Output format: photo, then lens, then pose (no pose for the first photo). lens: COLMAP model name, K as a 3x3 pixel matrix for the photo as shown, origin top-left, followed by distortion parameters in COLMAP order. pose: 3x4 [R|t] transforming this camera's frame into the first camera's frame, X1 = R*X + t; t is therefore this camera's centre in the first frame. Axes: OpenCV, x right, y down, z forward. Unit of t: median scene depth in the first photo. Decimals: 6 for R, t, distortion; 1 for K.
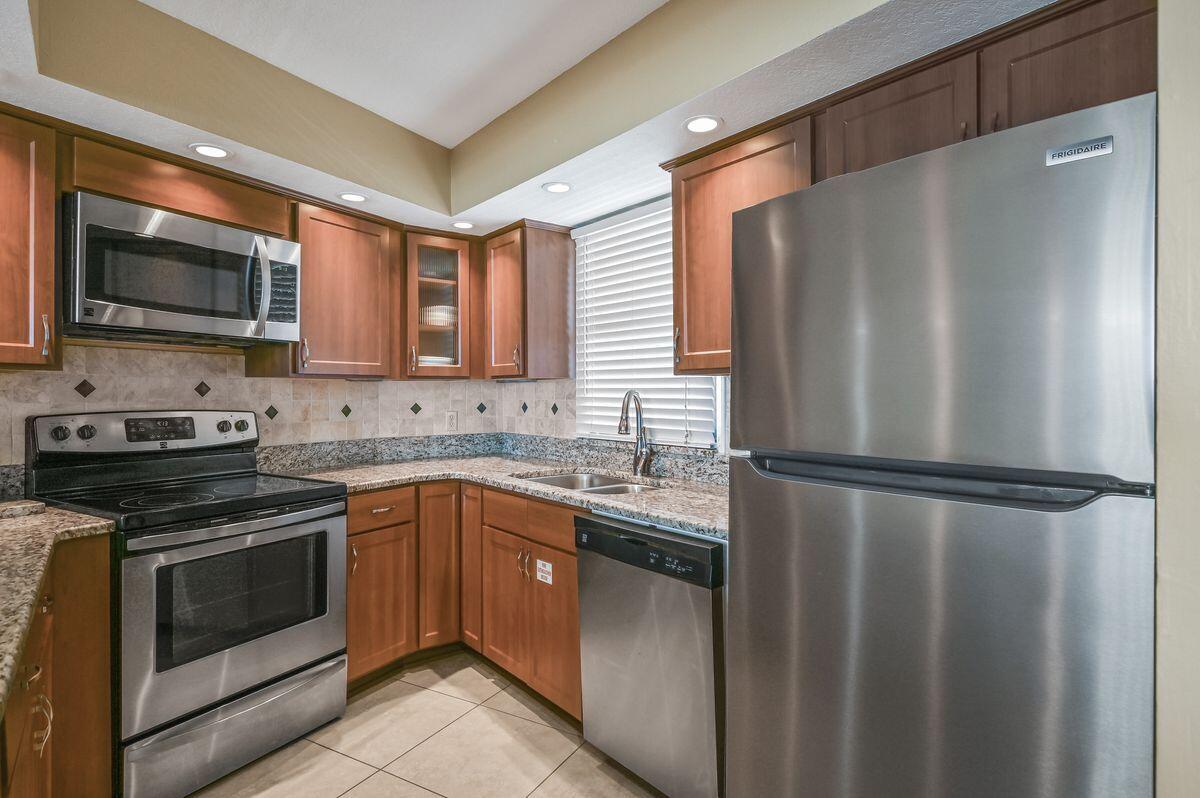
lens RADIAL K [[629.4, 0, 601.9], [0, 629.4, 392.7], [0, 0, 1]] dist [0.001138, -0.000125]
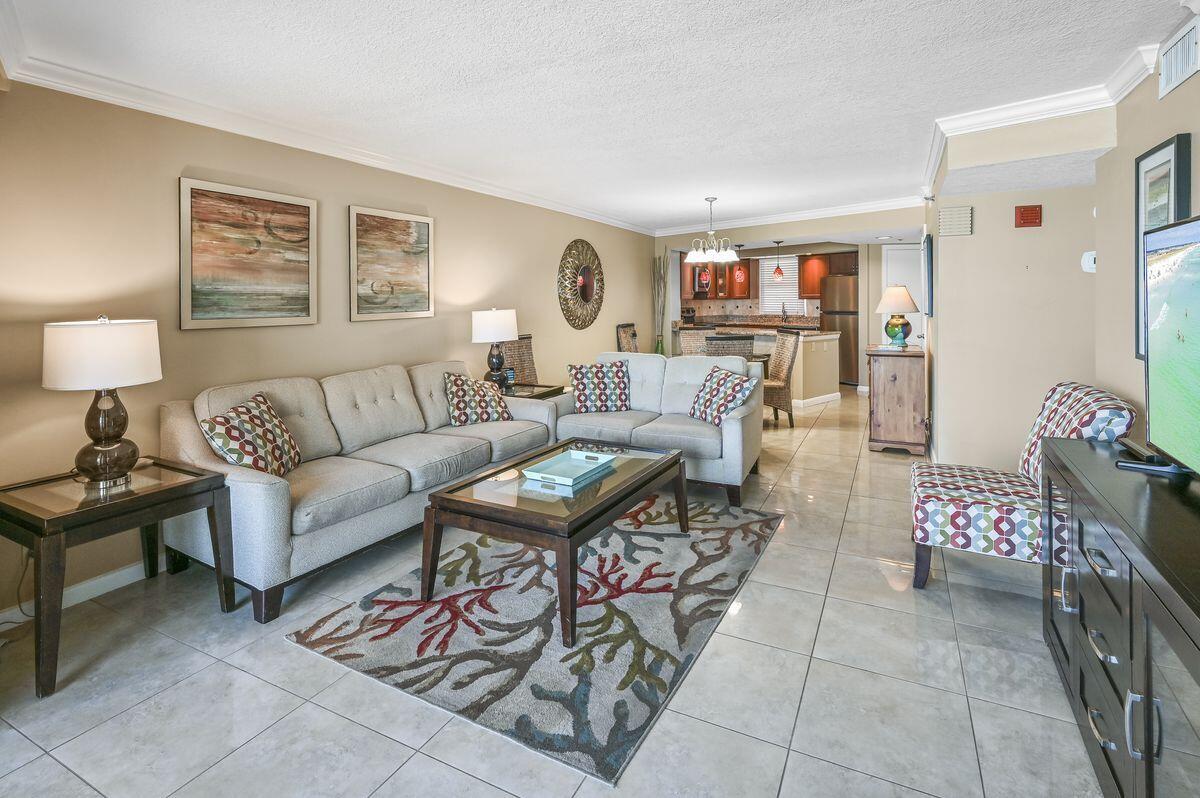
lens RADIAL K [[593.0, 0, 597.6], [0, 593.0, 292.2], [0, 0, 1]] dist [0.001352, -0.000159]
pose [[0.999420, -0.004808, 0.033708, -1.315134], [0.005196, 0.999921, -0.011421, -0.031470], [-0.033650, 0.011589, 0.999366, -2.910130]]
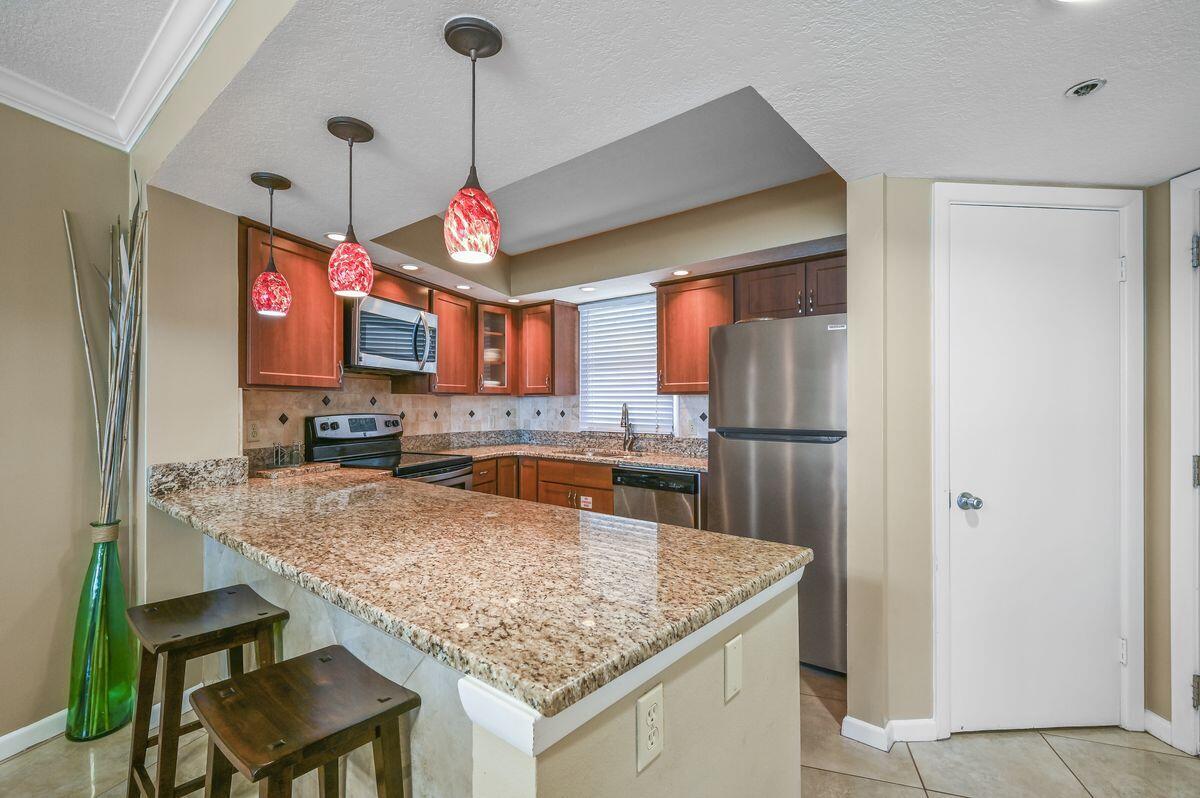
lens RADIAL K [[545.7, 0, 600.0], [0, 545.7, 399.0], [0, 0, 1]] dist [0.001442, -0.000312]
pose [[0.982310, 0.004089, 0.187219, -0.302226], [-0.002436, 0.999956, -0.009060, 0.000071], [-0.187248, 0.008443, 0.982276, -0.485413]]
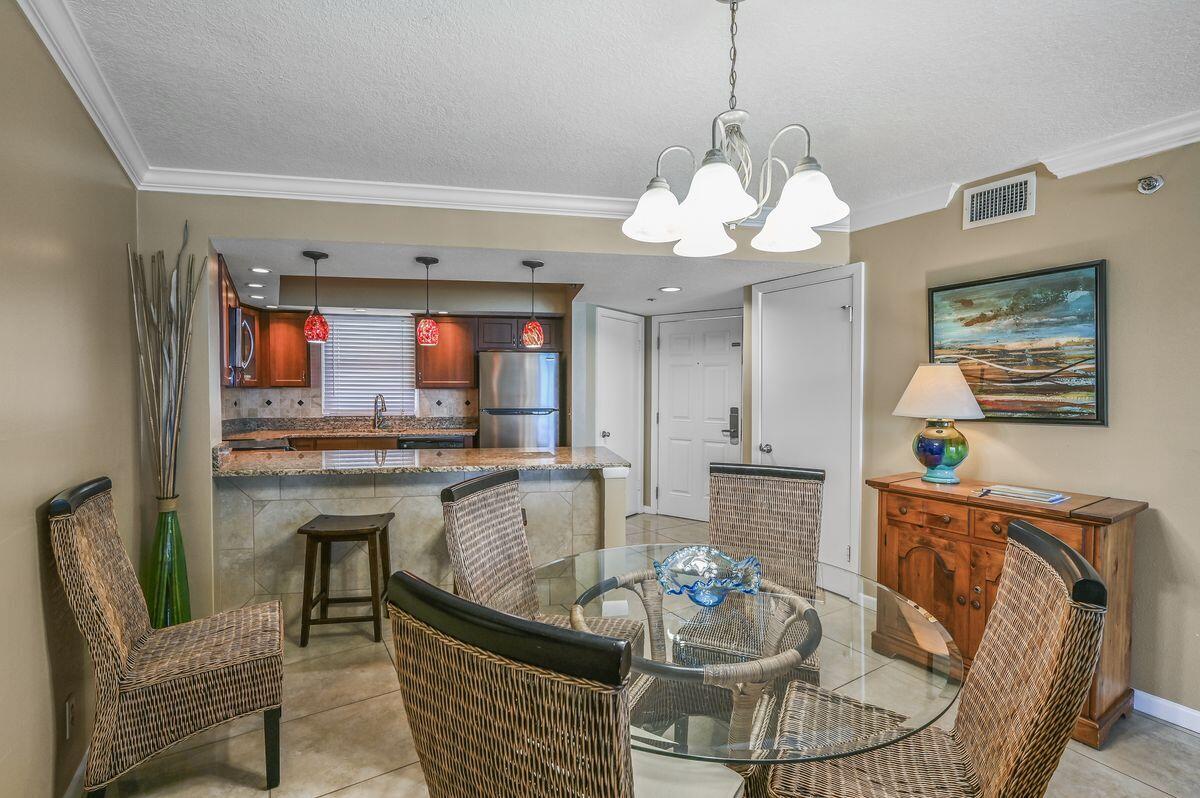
lens RADIAL K [[545.7, 0, 600.0], [0, 545.7, 399.0], [0, 0, 1]] dist [0.001442, -0.000312]
pose [[0.497791, -0.014822, 0.867170, -1.326338], [-0.003610, 0.999810, 0.019161, -0.026759], [-0.867290, -0.012669, 0.497643, -0.774345]]
